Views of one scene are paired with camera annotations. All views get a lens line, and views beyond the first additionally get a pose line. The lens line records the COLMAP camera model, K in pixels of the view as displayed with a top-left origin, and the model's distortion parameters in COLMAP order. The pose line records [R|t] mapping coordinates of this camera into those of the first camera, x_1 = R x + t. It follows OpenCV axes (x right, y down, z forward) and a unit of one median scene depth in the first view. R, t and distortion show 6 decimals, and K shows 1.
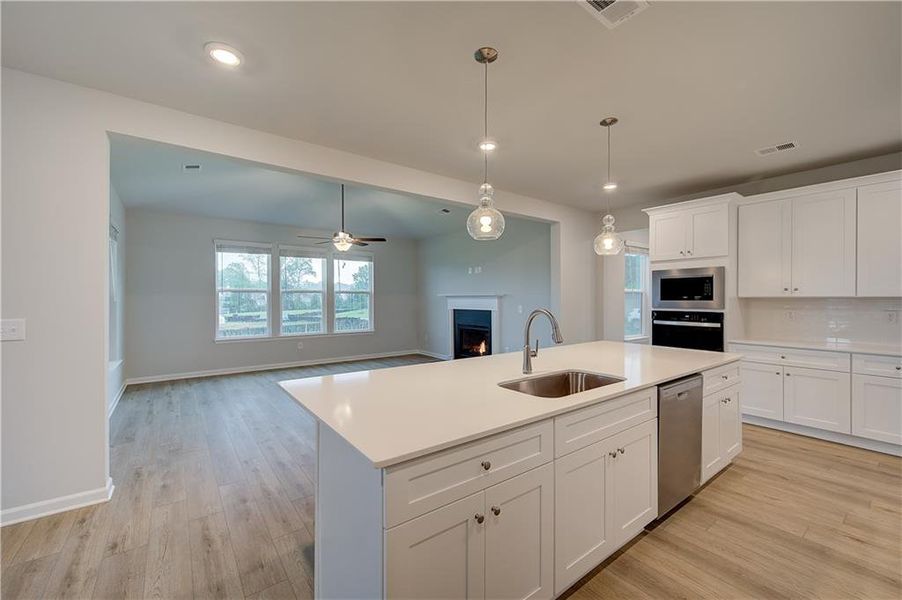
lens RADIAL K [[367.0, 0, 453.5], [0, 367.0, 303.7], [0, 0, 1]] dist [-0.000007, -0.000042]
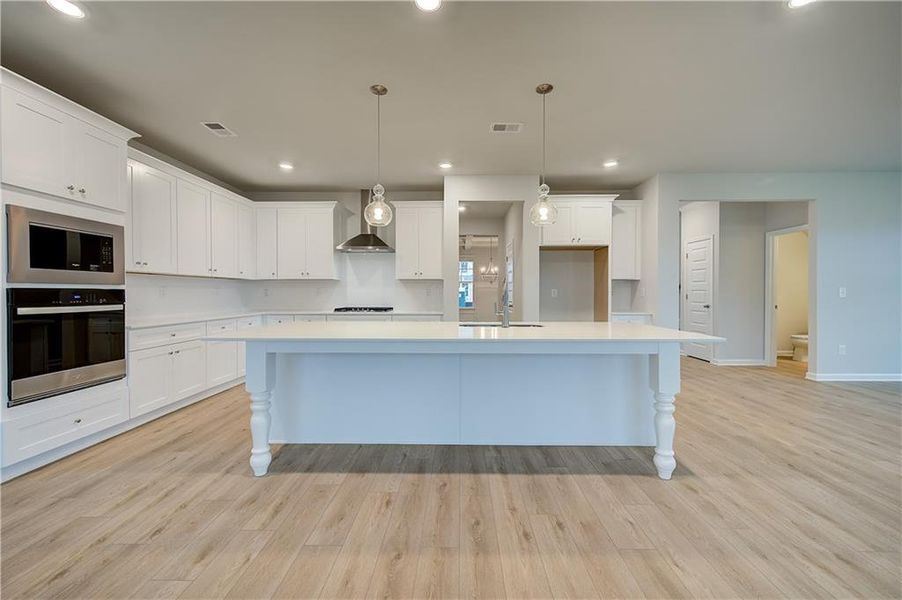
lens RADIAL K [[364.0, 0, 454.1], [0, 364.0, 295.5], [0, 0, 1]] dist [0.003700, 0.000287]
pose [[-0.787701, -0.003783, 0.616045, -0.232653], [0.010484, 0.999754, 0.019546, 0.028565], [-0.615968, 0.021855, -0.787468, 1.149674]]
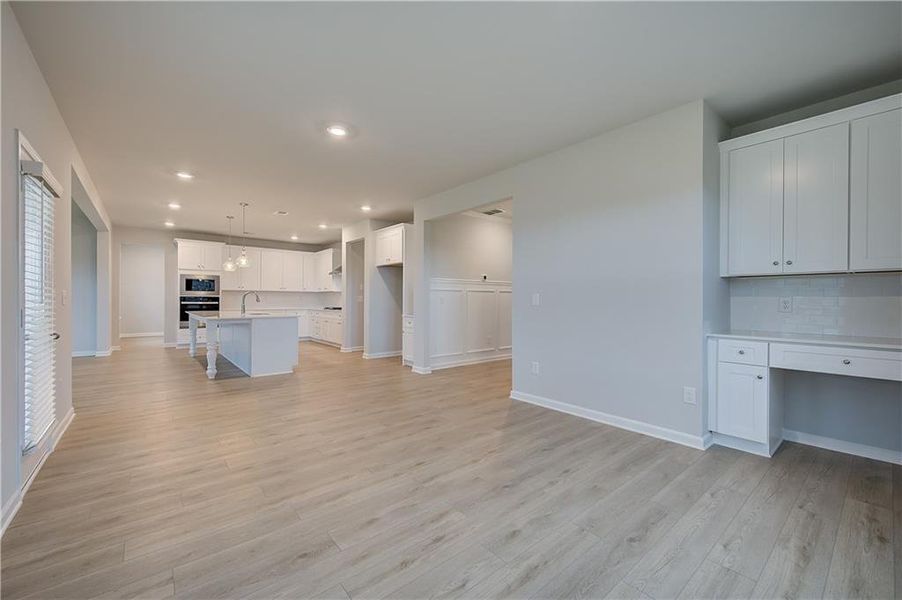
lens RADIAL K [[347.3, 0, 451.0], [0, 347.3, 300.0], [0, 0, 1]] dist [0.000331, -0.000115]
pose [[-0.068866, -0.003222, 0.997621, -1.396179], [0.008597, 0.999956, 0.003823, 0.046067], [-0.997589, 0.008840, -0.068836, -0.226736]]
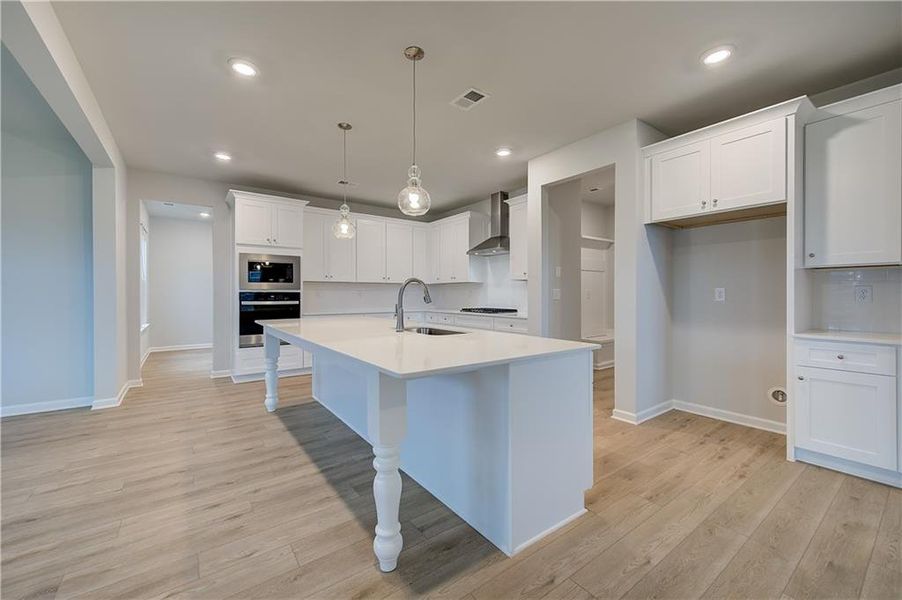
lens RADIAL K [[364.0, 0, 454.1], [0, 364.0, 295.5], [0, 0, 1]] dist [0.003700, 0.000287]
pose [[0.014928, -0.004450, 0.999879, -0.521911], [0.015503, 0.999871, 0.004218, 0.037640], [-0.999768, 0.015439, 0.014995, 0.436246]]
